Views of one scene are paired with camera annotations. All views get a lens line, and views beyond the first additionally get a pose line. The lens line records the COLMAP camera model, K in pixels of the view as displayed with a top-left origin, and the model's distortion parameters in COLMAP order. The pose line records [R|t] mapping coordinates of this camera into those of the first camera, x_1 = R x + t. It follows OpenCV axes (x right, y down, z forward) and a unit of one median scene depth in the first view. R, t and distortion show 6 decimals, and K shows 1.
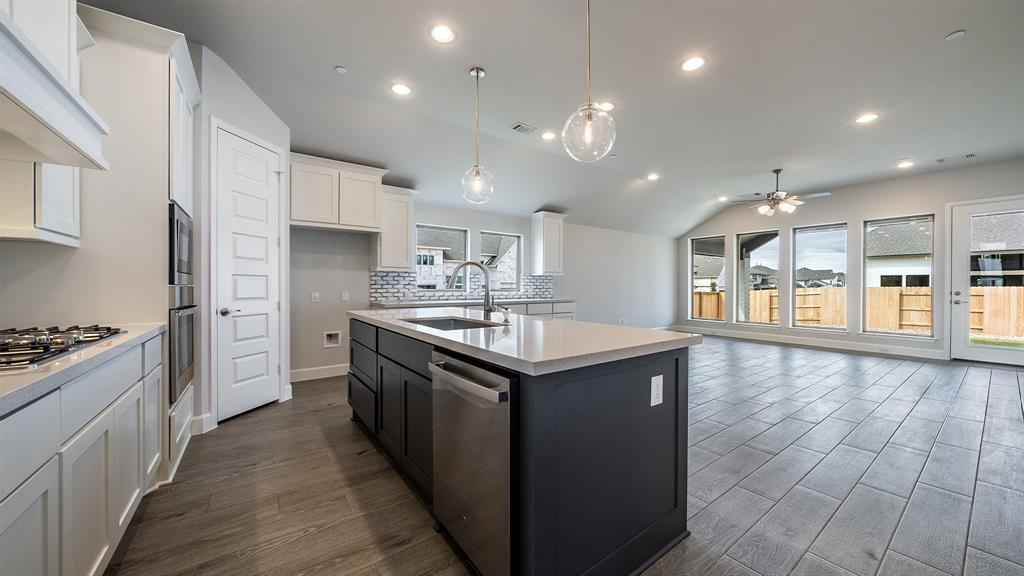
lens RADIAL K [[341.7, 0, 512.0], [0, 341.7, 288.0], [0, 0, 1]] dist [-0.000189, 0.000004]
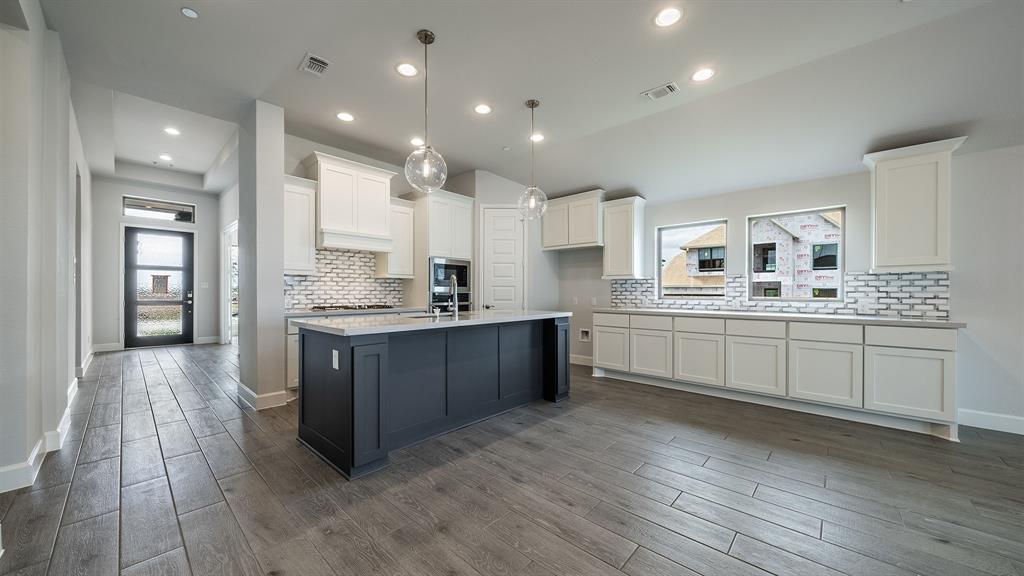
lens RADIAL K [[357.4, 0, 512.4], [0, 357.4, 292.7], [0, 0, 1]] dist [0.000380, -0.000006]
pose [[0.223144, -0.001083, -0.974785, 0.602943], [-0.007322, 0.999969, -0.002787, -0.000405], [0.974758, 0.007759, 0.223129, 0.393367]]
